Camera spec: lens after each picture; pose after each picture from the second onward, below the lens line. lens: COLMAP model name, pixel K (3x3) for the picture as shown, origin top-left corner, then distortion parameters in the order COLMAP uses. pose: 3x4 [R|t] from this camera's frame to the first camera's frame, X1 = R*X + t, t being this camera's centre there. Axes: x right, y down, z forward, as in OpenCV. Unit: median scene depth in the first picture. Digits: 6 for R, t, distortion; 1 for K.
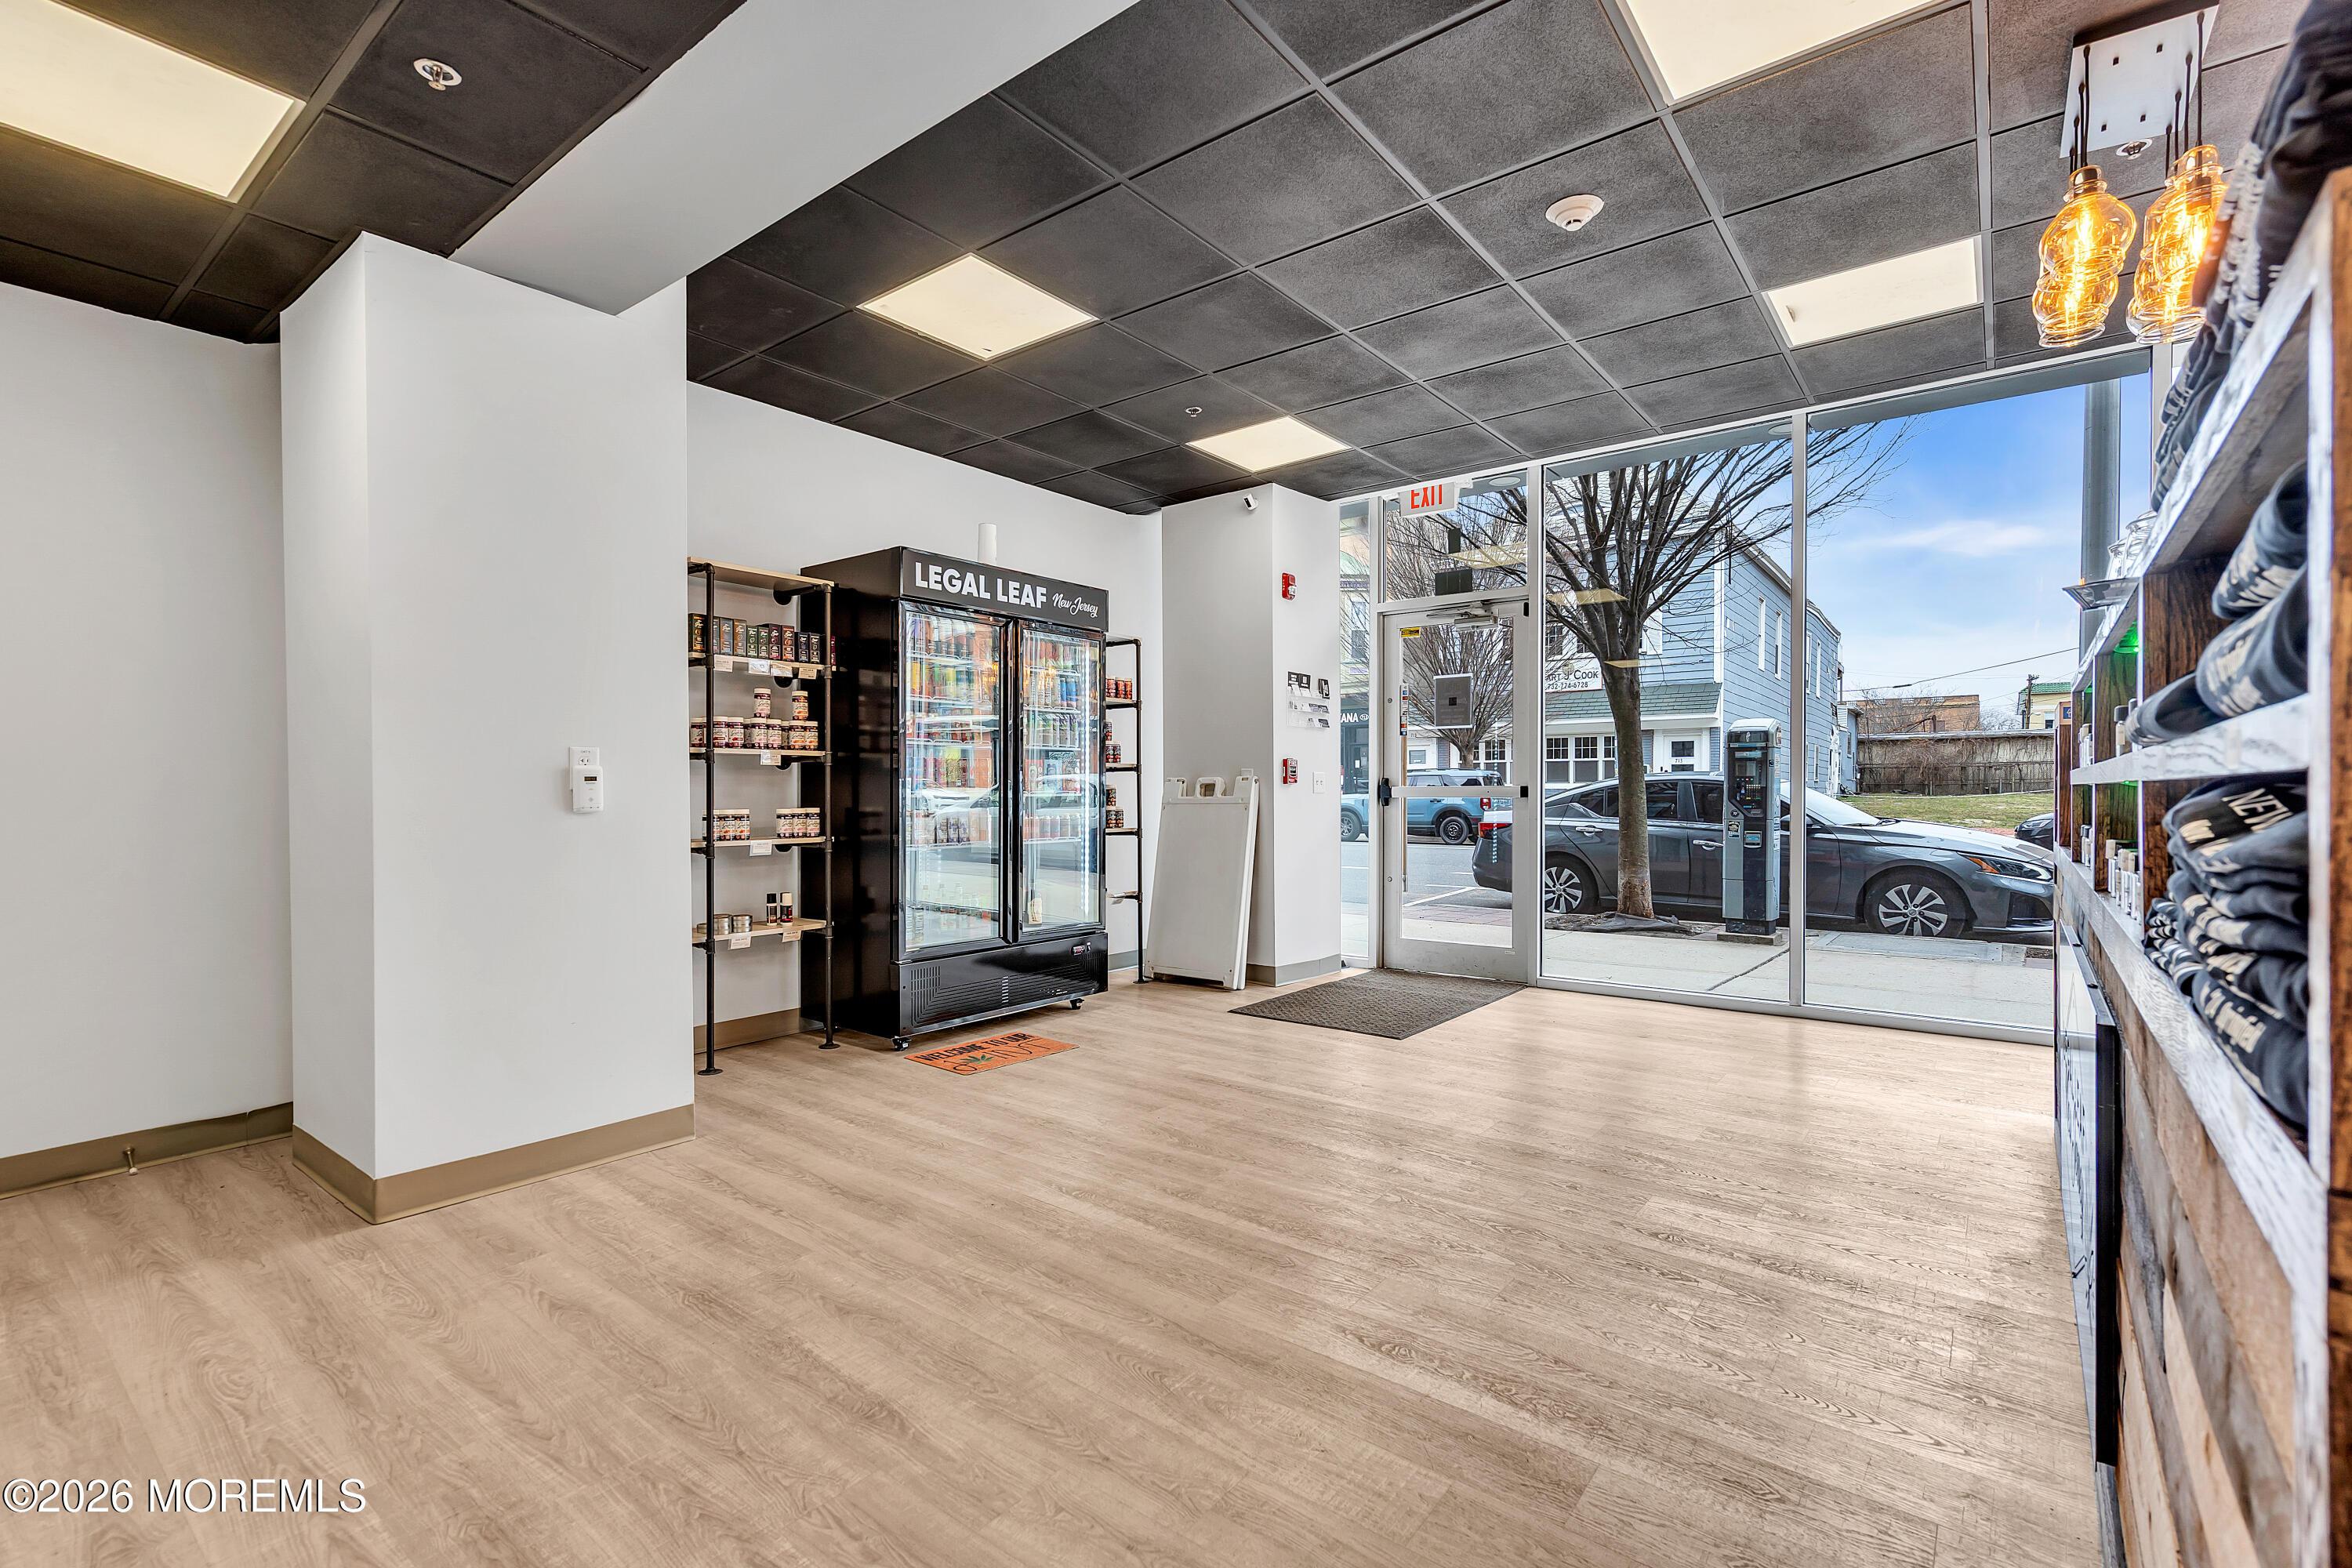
lens RADIAL K [[1057.8, 0, 1175.9], [0, 1057.8, 798.5], [0, 0, 1]] dist [-0.004893, 0.002105]
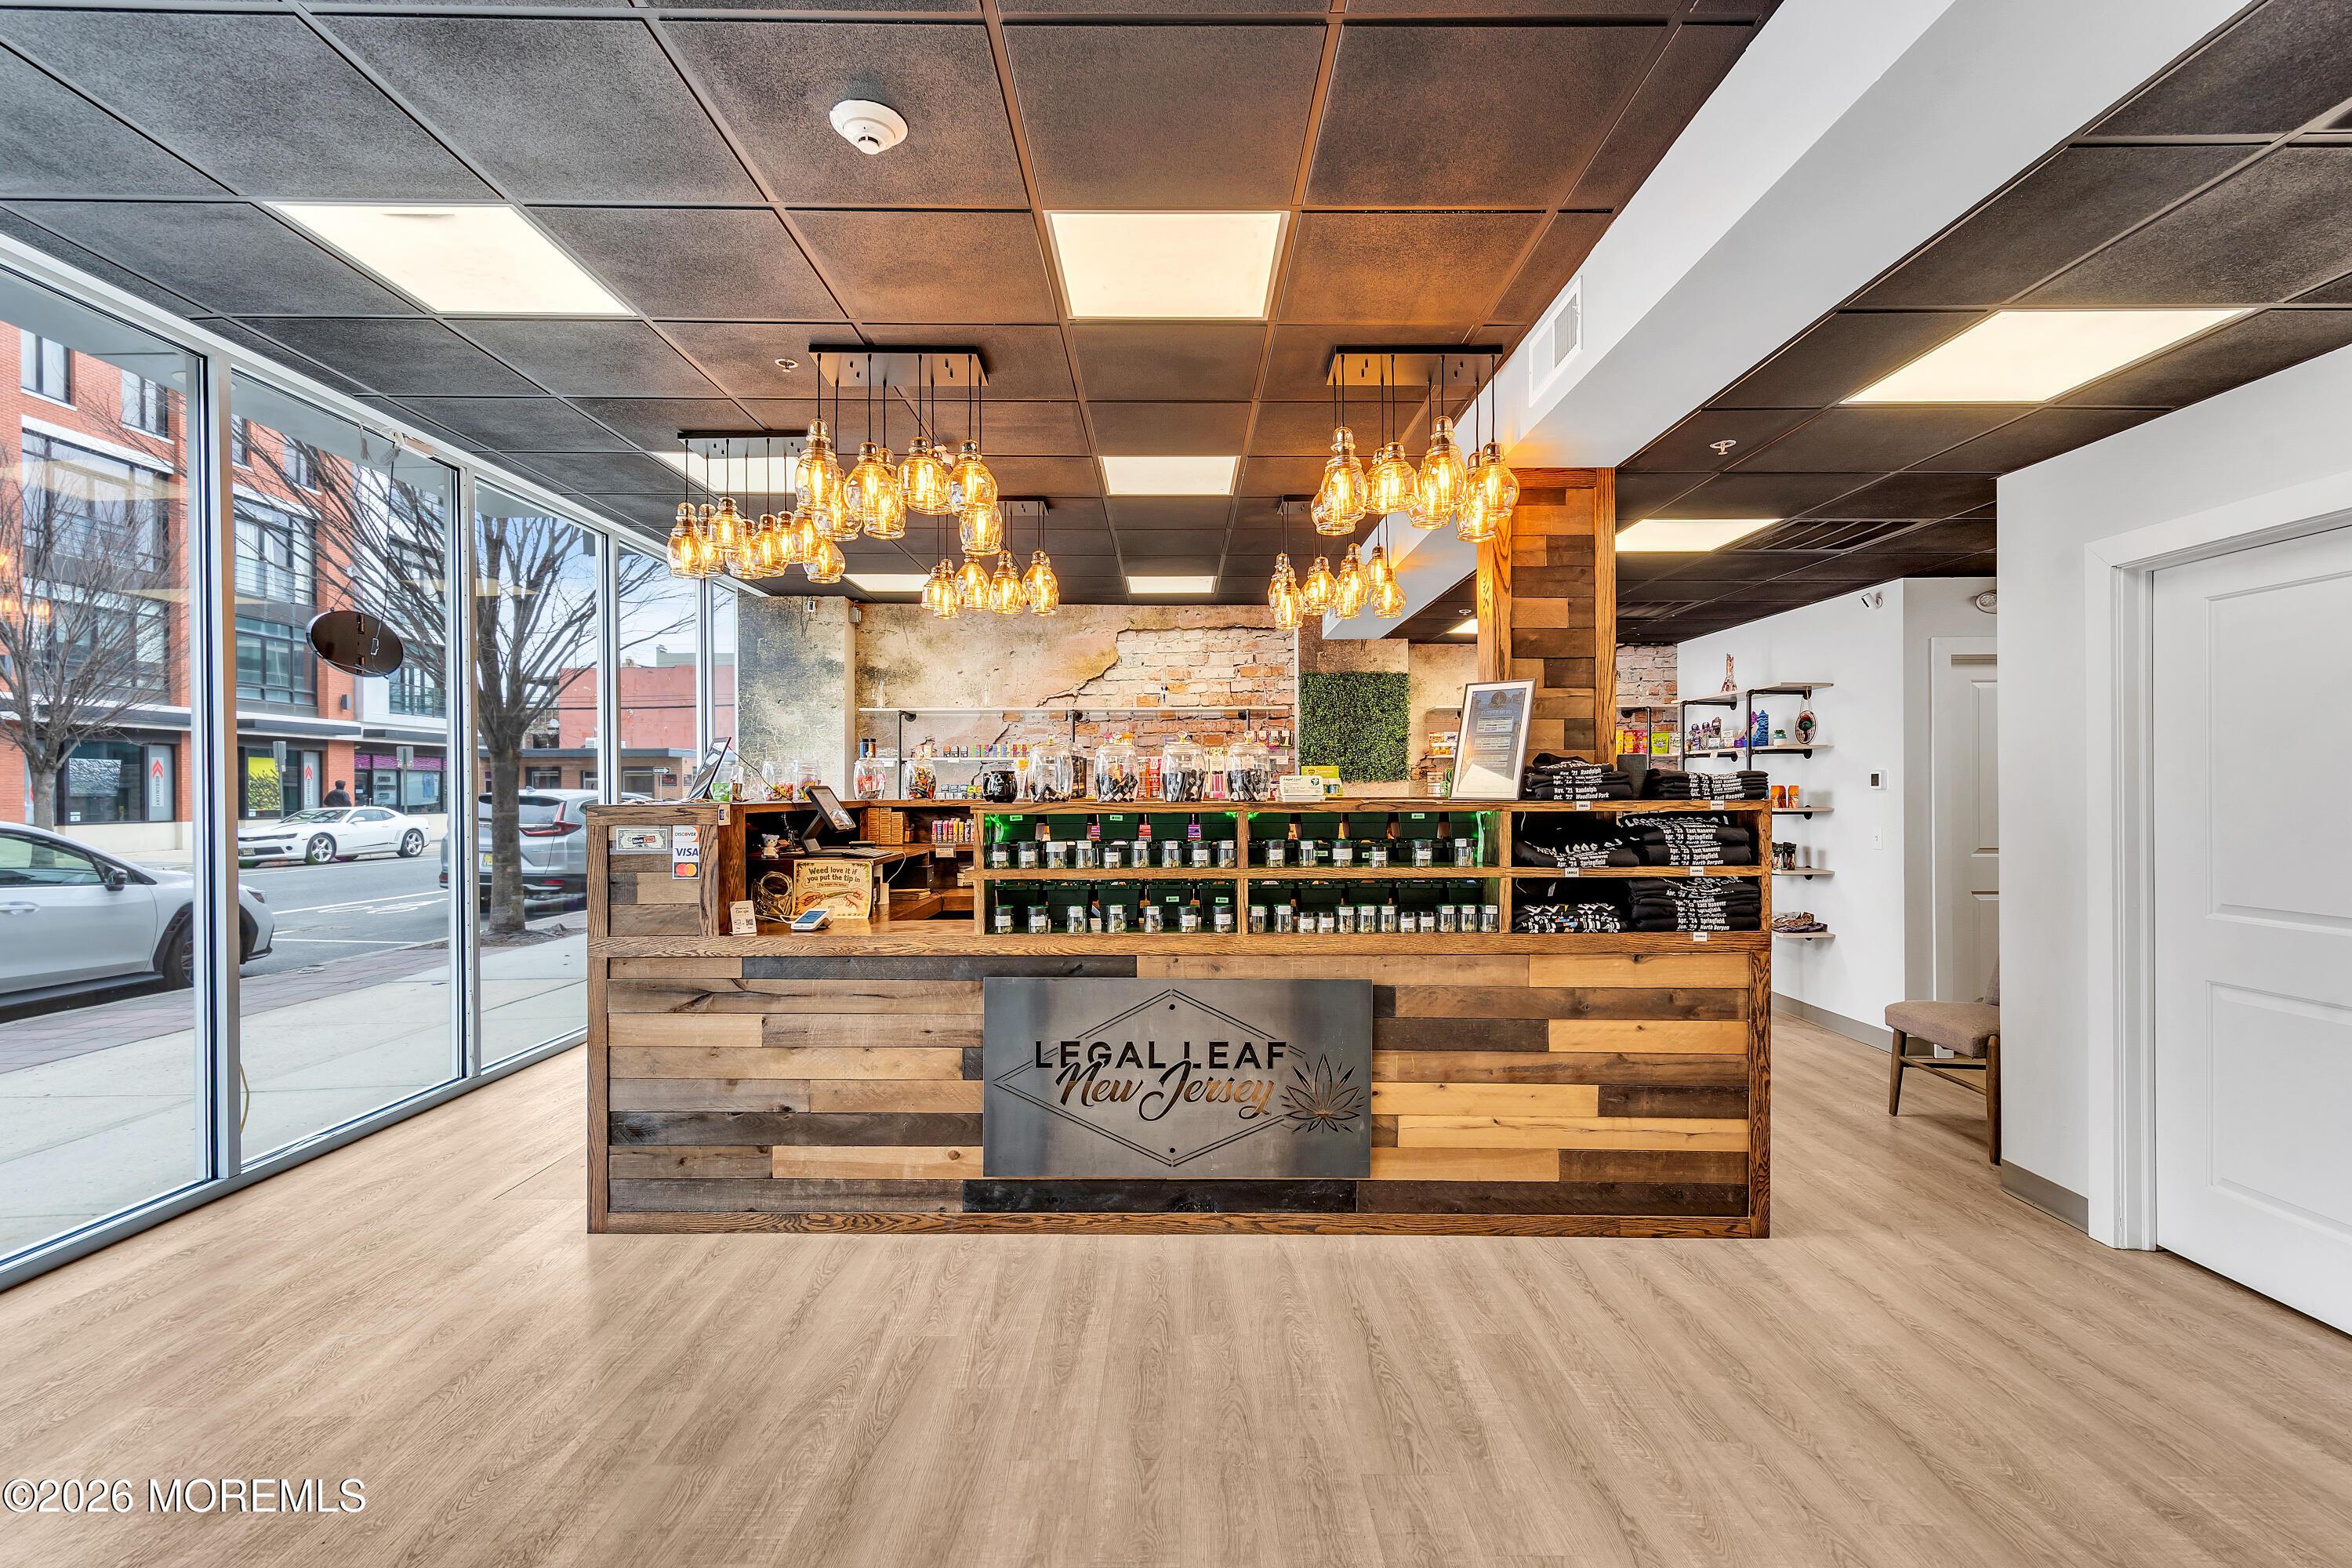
lens RADIAL K [[1057.8, 0, 1183.1], [0, 1057.8, 792.4], [0, 0, 1]] dist [-0.004893, 0.002105]
pose [[-0.626774, 0.005542, 0.779181, -0.209969], [0.012089, 0.999924, 0.002613, -0.067201], [-0.779107, 0.011057, -0.626794, 0.859611]]
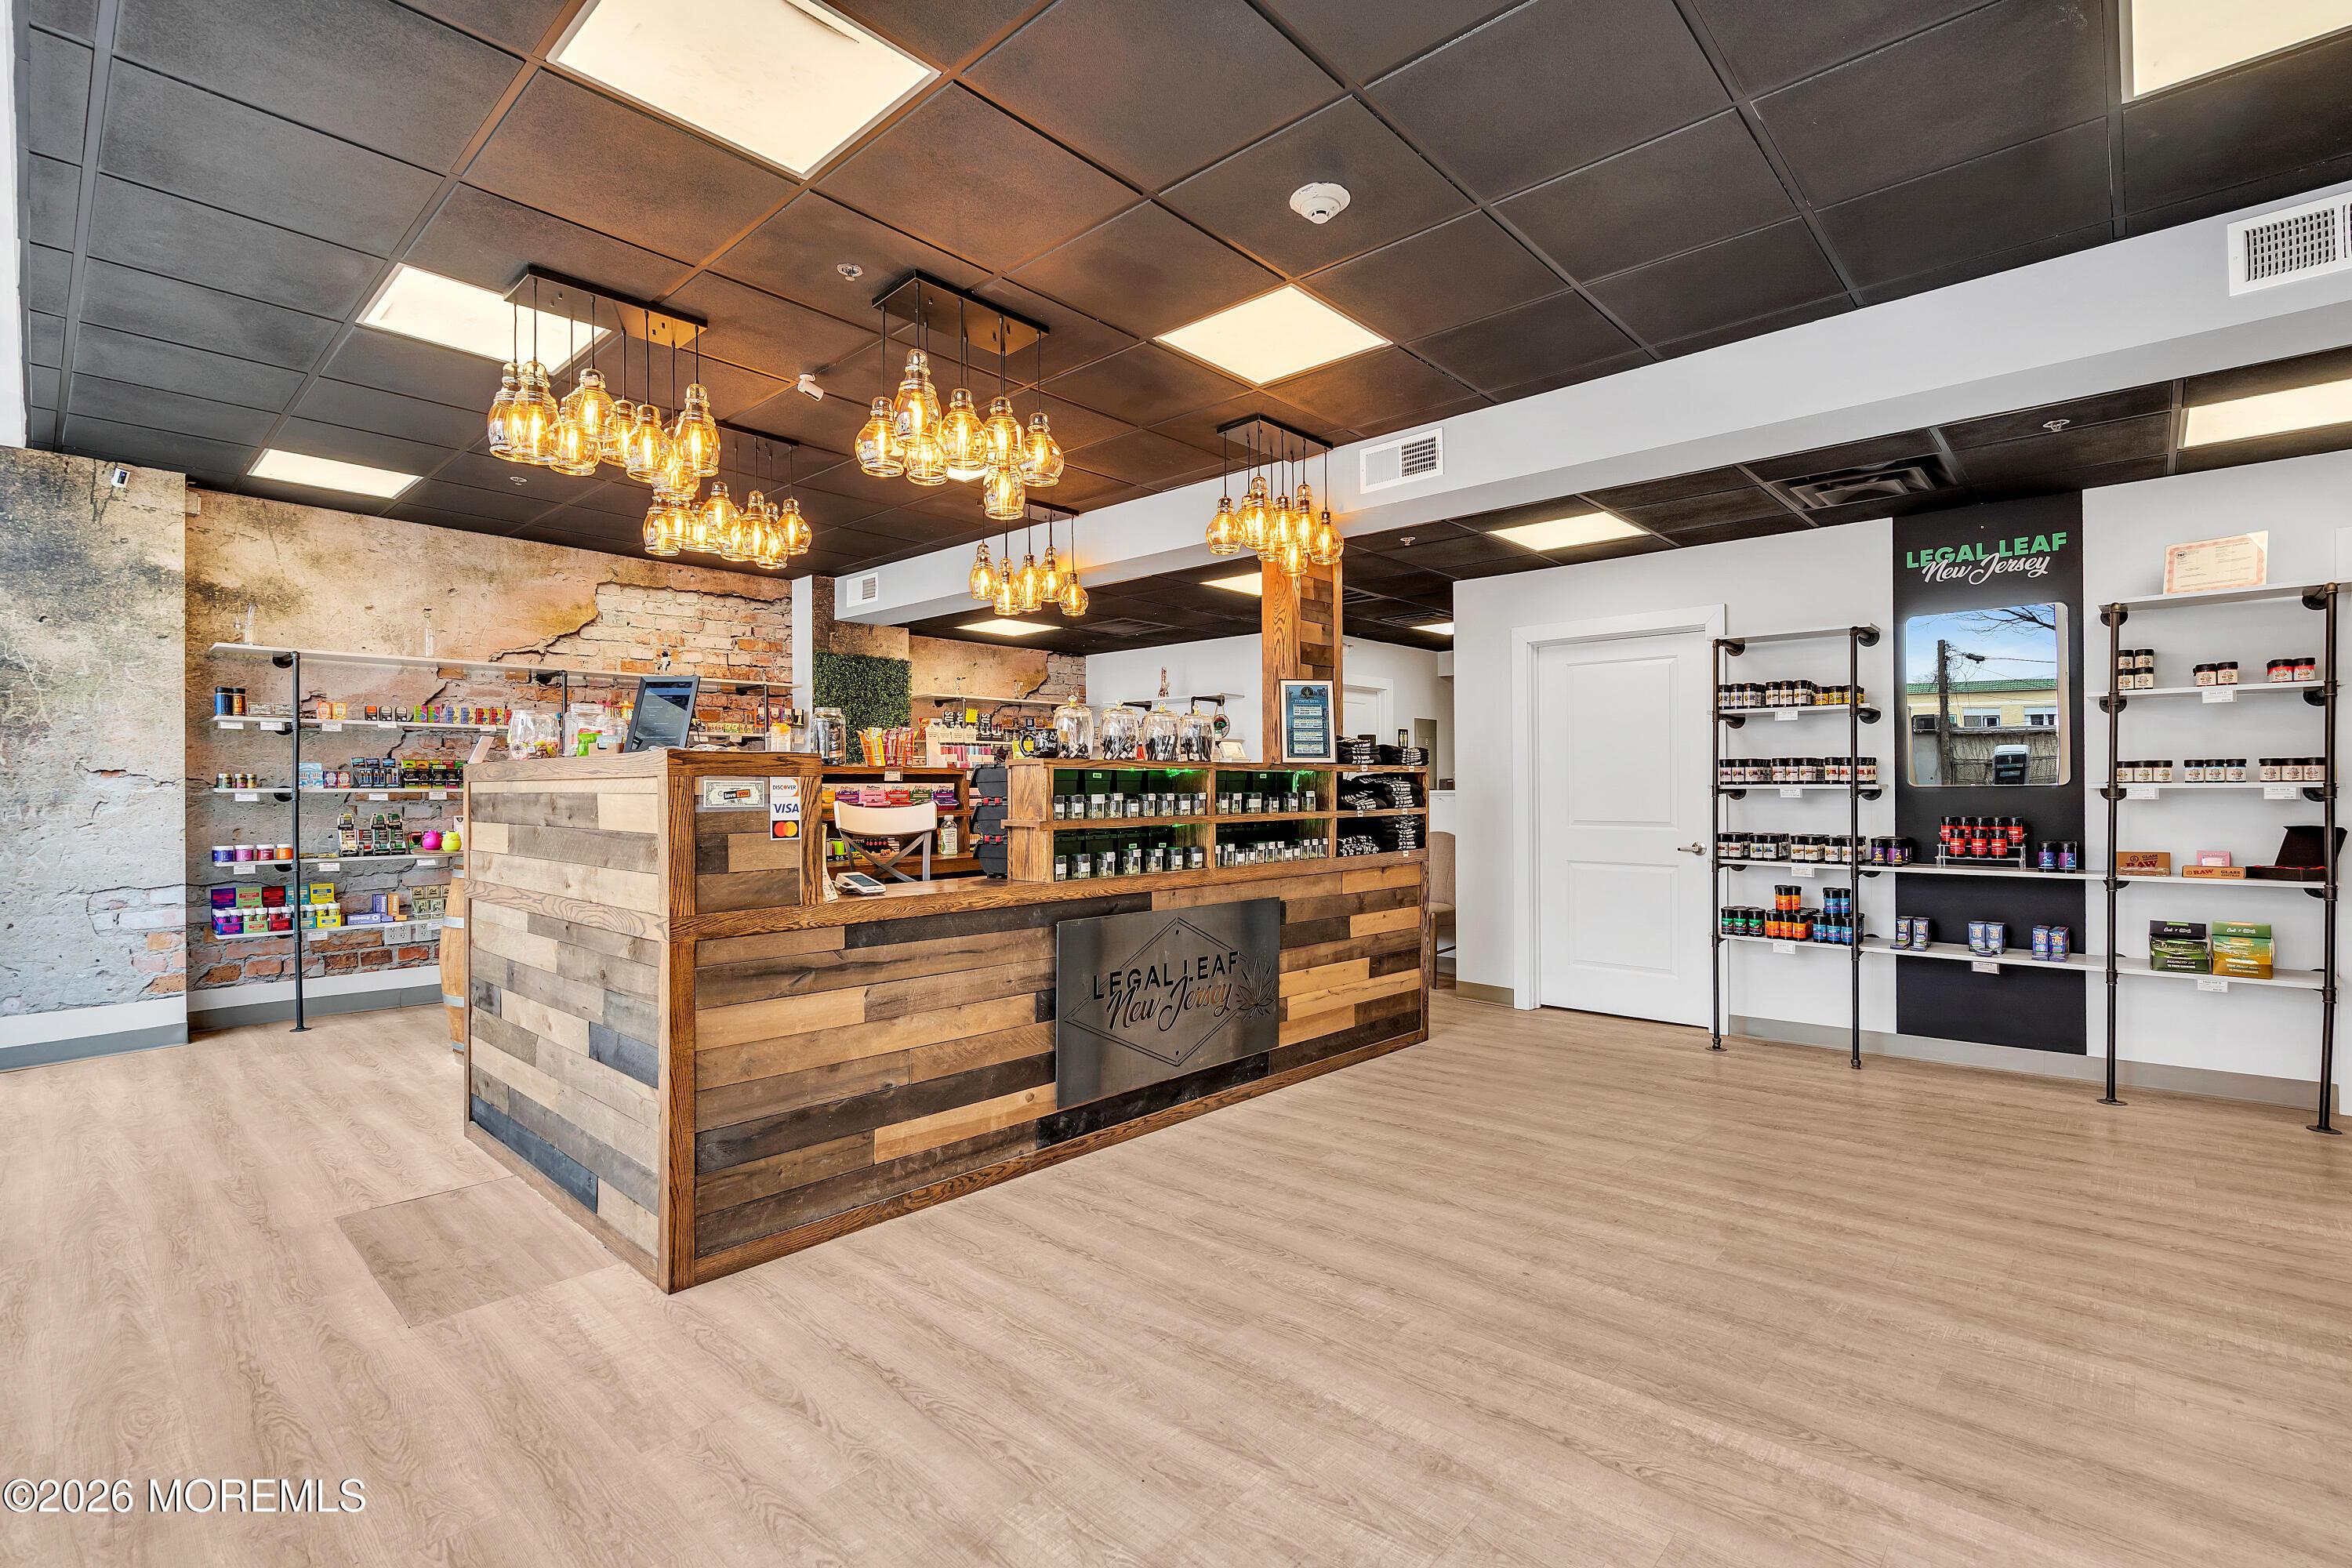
lens RADIAL K [[1057.8, 0, 1180.3], [0, 1057.8, 787.1], [0, 0, 1]] dist [-0.004893, 0.002105]
pose [[-0.997558, 0.009877, 0.069141, 0.293151], [0.010357, 0.999925, 0.006589, -0.042776], [-0.069071, 0.007289, -0.997585, 1.271932]]
